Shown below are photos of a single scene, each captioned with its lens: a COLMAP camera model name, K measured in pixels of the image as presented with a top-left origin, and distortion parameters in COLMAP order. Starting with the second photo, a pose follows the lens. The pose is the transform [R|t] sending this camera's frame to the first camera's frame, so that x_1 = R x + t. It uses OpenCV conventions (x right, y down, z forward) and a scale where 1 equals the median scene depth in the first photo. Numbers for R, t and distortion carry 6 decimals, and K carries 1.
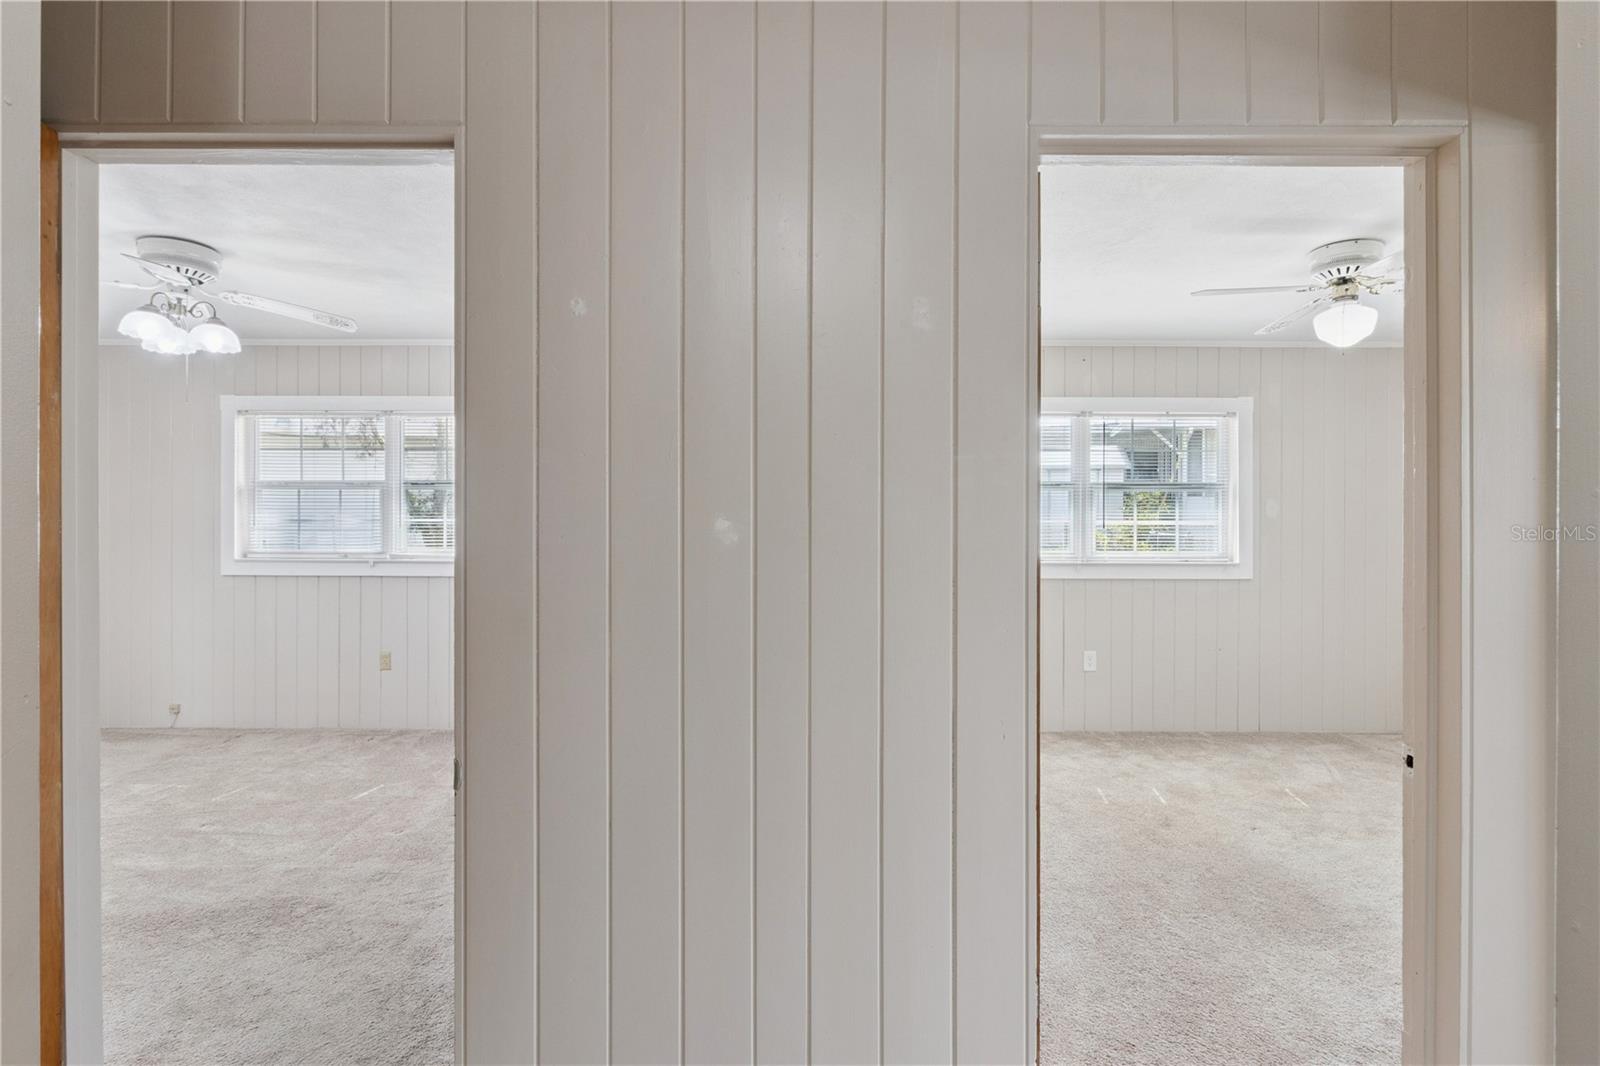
lens RADIAL K [[769.7, 0, 793.5], [0, 769.7, 519.8], [0, 0, 1]] dist [-0.003131, -0.001212]
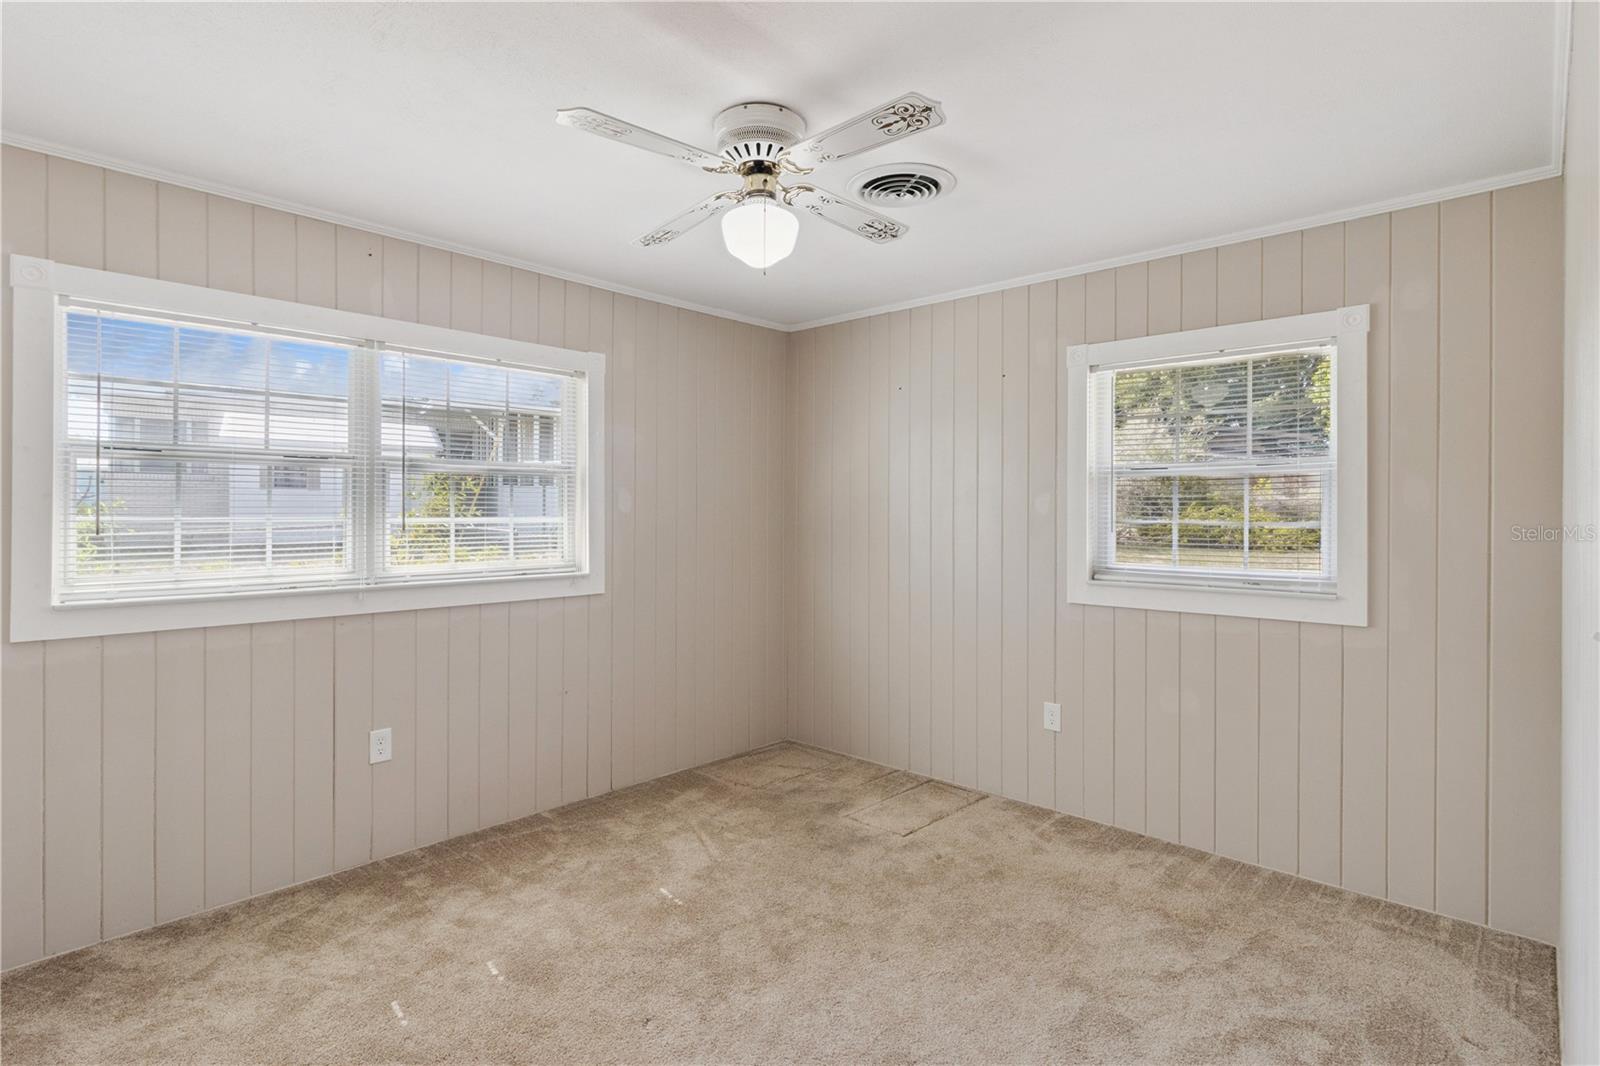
lens RADIAL K [[815.3, 0, 783.8], [0, 815.3, 515.2], [0, 0, 1]] dist [-0.002406, 0.000209]
pose [[0.689620, -0.003127, 0.724164, 0.160275], [-0.002750, 0.999972, 0.006937, -0.007930], [-0.724166, -0.006775, 0.689592, 0.373121]]
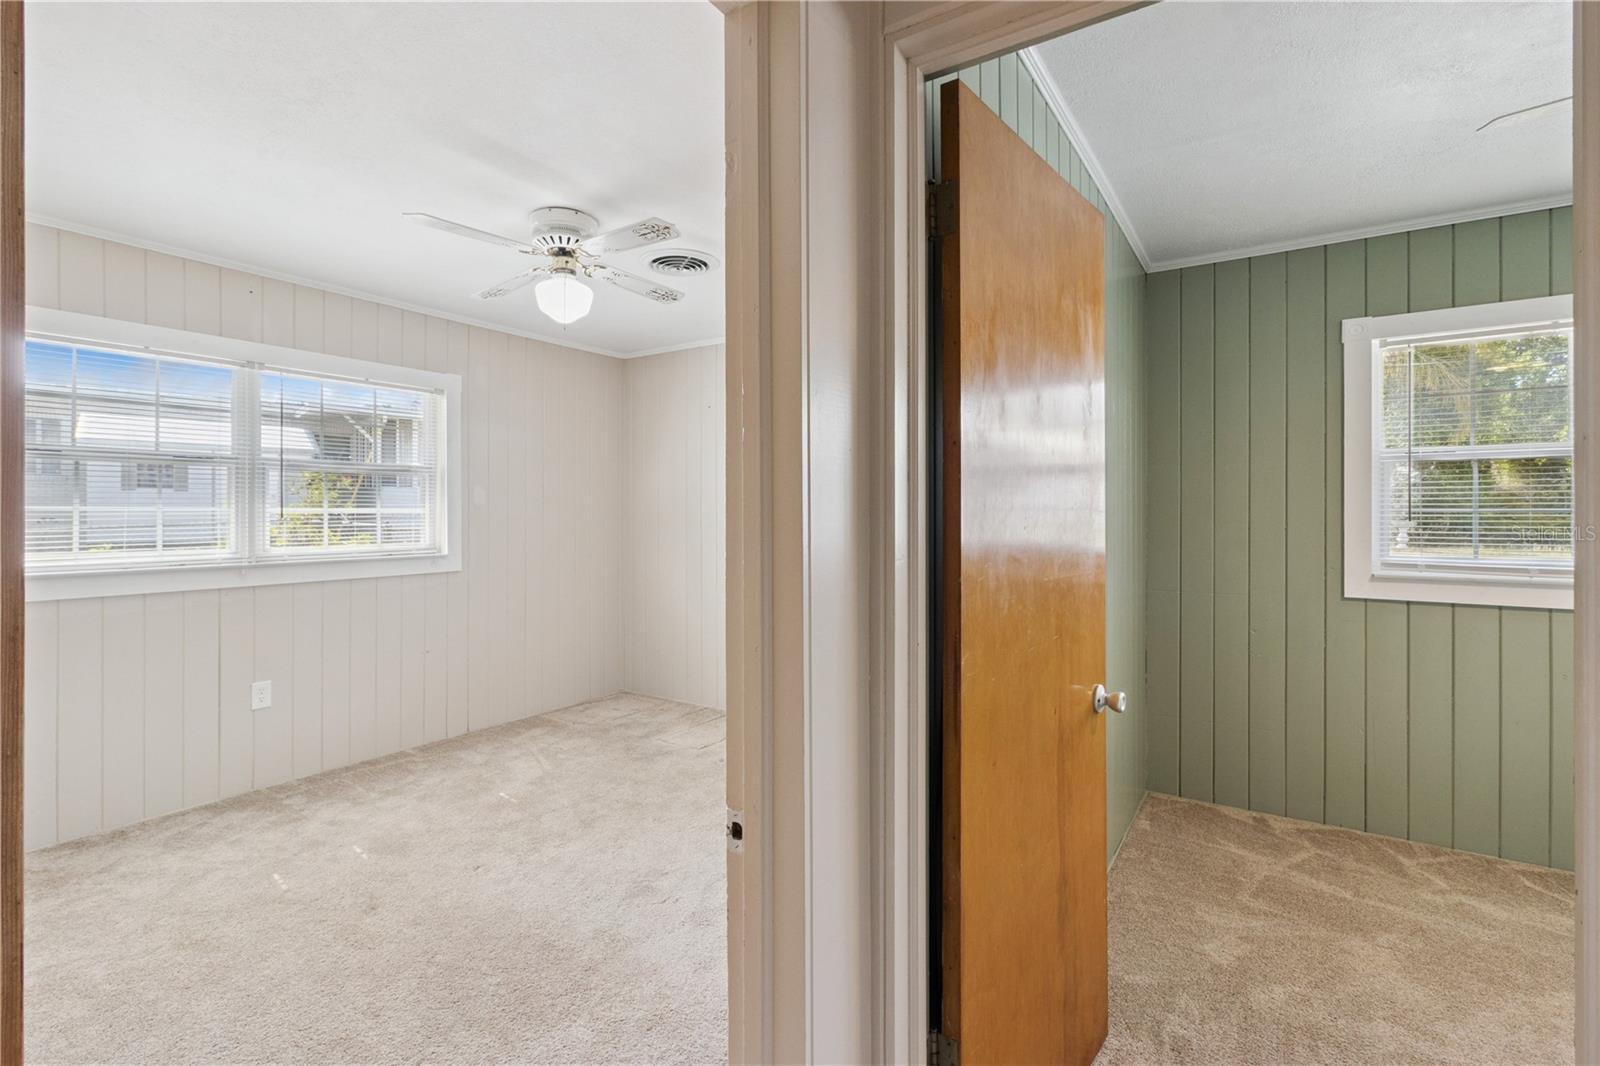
lens RADIAL K [[742.0, 0, 780.4], [0, 742.0, 511.0], [0, 0, 1]] dist [0.002963, 0.000646]
pose [[0.566340, -0.002365, 0.824168, 0.088249], [0.001121, 0.999997, 0.002099, 0.003651], [-0.824171, -0.000265, 0.566341, 0.202408]]
